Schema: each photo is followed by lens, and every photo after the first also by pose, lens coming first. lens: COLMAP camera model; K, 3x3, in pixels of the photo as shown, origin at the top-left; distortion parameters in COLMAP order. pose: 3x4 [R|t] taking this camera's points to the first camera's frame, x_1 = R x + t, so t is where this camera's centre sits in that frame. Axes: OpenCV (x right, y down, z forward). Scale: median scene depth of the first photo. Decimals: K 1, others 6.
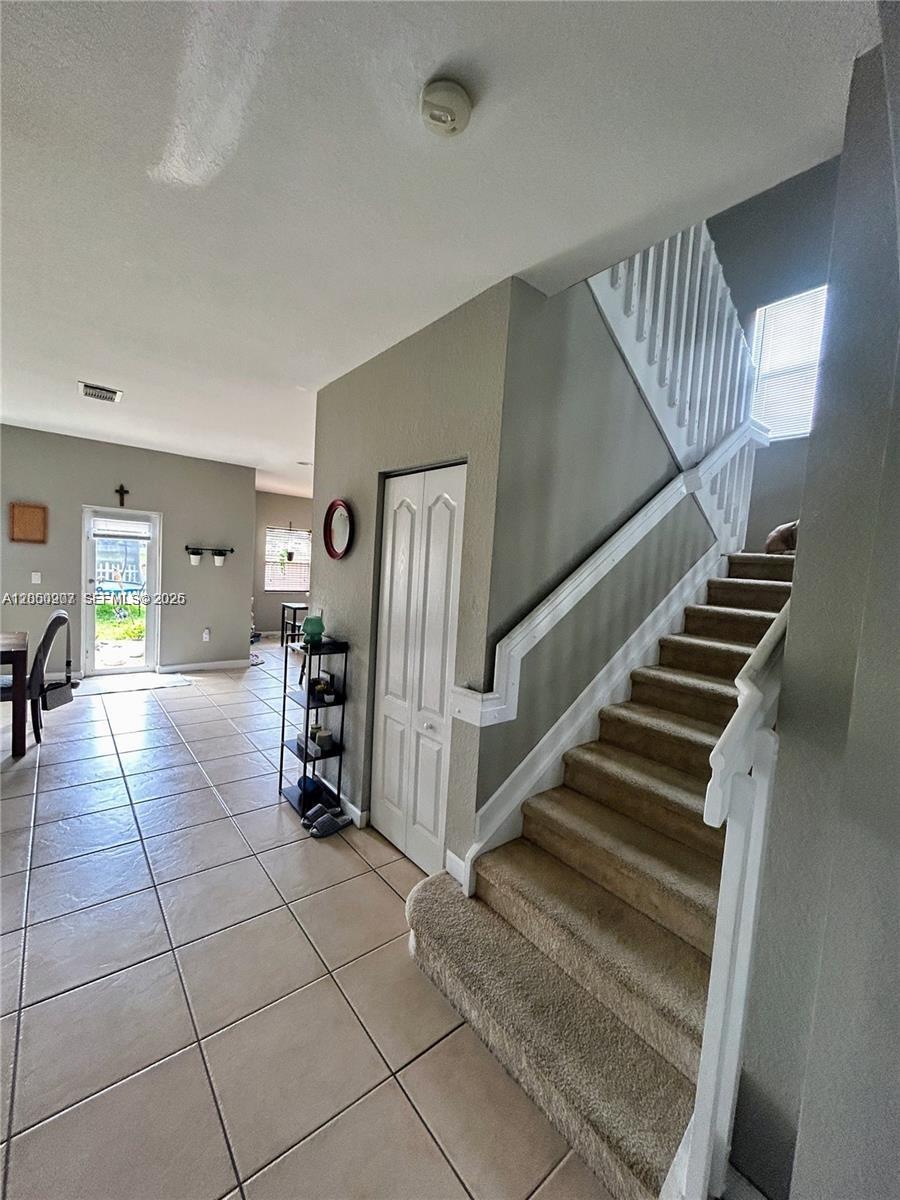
lens RADIAL K [[480.8, 0, 452.1], [0, 480.8, 602.8], [0, 0, 1]] dist [0.000444, 0.000056]
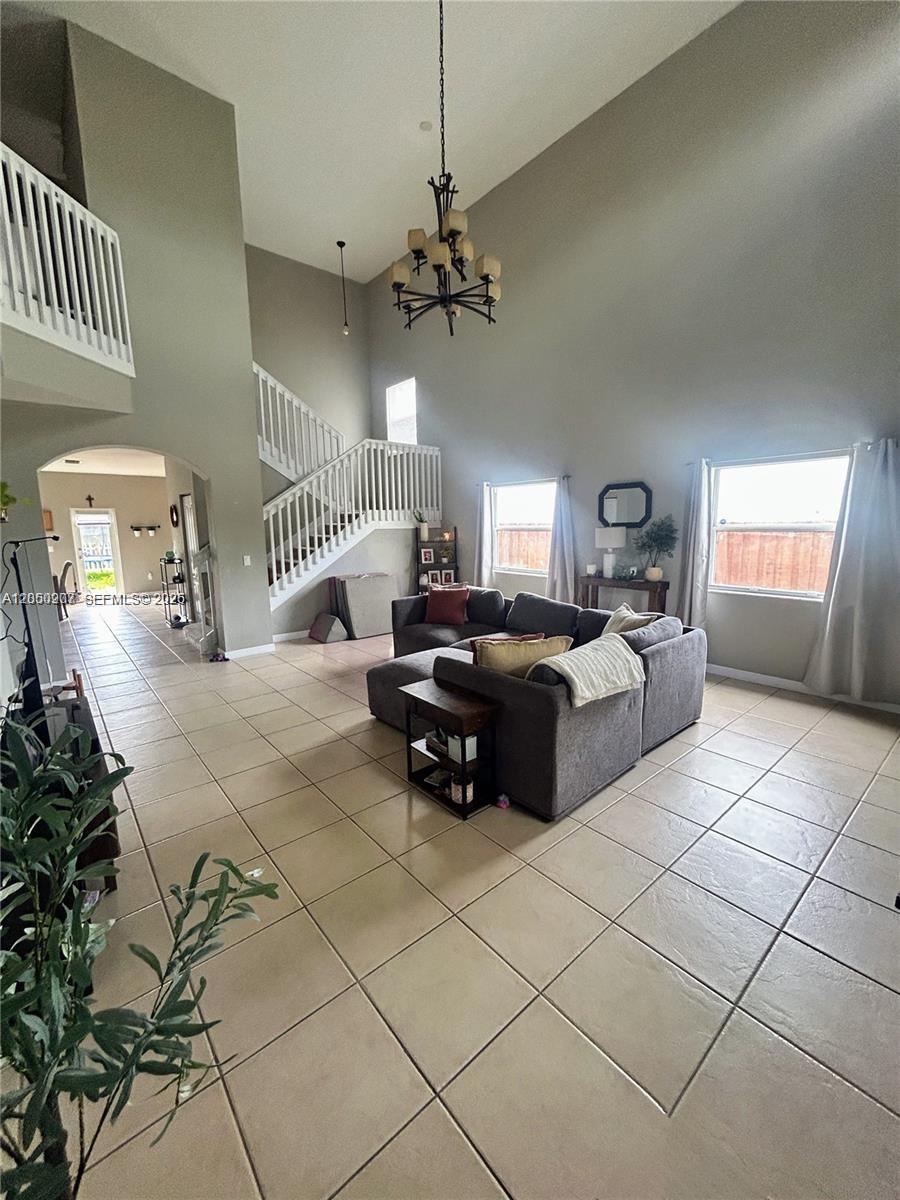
lens RADIAL K [[480.8, 0, 446.4], [0, 480.8, 600.2], [0, 0, 1]] dist [0.000444, 0.000056]
pose [[0.996970, -0.077441, 0.007387, 0.628004], [0.076633, 0.994008, 0.077950, 0.114274], [-0.013379, -0.077147, 0.996930, -0.880297]]
